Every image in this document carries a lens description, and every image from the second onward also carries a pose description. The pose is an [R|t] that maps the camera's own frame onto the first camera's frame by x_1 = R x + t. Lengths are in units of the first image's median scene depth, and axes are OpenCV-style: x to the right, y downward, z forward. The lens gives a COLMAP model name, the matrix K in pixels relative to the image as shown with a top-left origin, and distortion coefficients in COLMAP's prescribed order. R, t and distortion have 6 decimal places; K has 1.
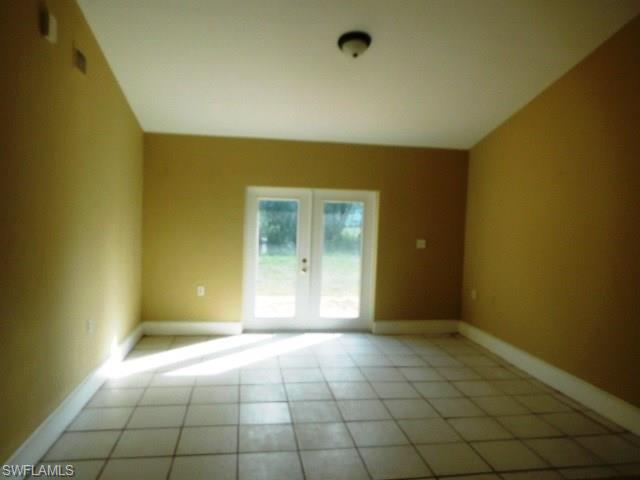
lens RADIAL K [[478.7, 0, 321.4], [0, 478.7, 239.1], [0, 0, 1]] dist [0.006651, -0.000268]
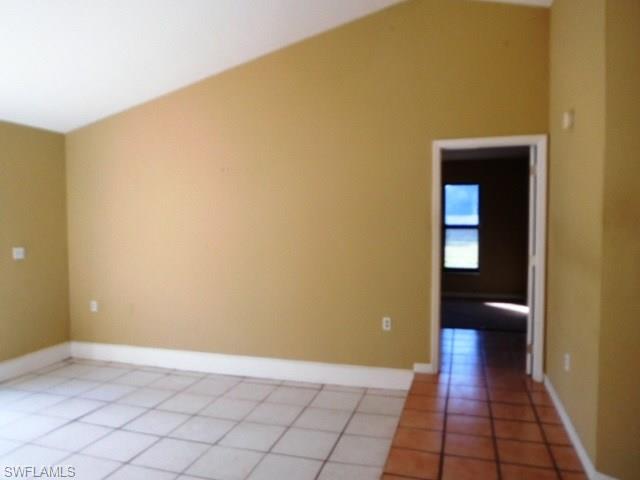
lens RADIAL K [[478.7, 0, 319.7], [0, 478.7, 241.1], [0, 0, 1]] dist [0.006651, -0.000268]
pose [[0.447163, -0.074901, 0.891311, -0.330419], [0.064067, 0.996610, 0.051608, -0.023401], [-0.892155, 0.034027, 0.450446, 0.338581]]
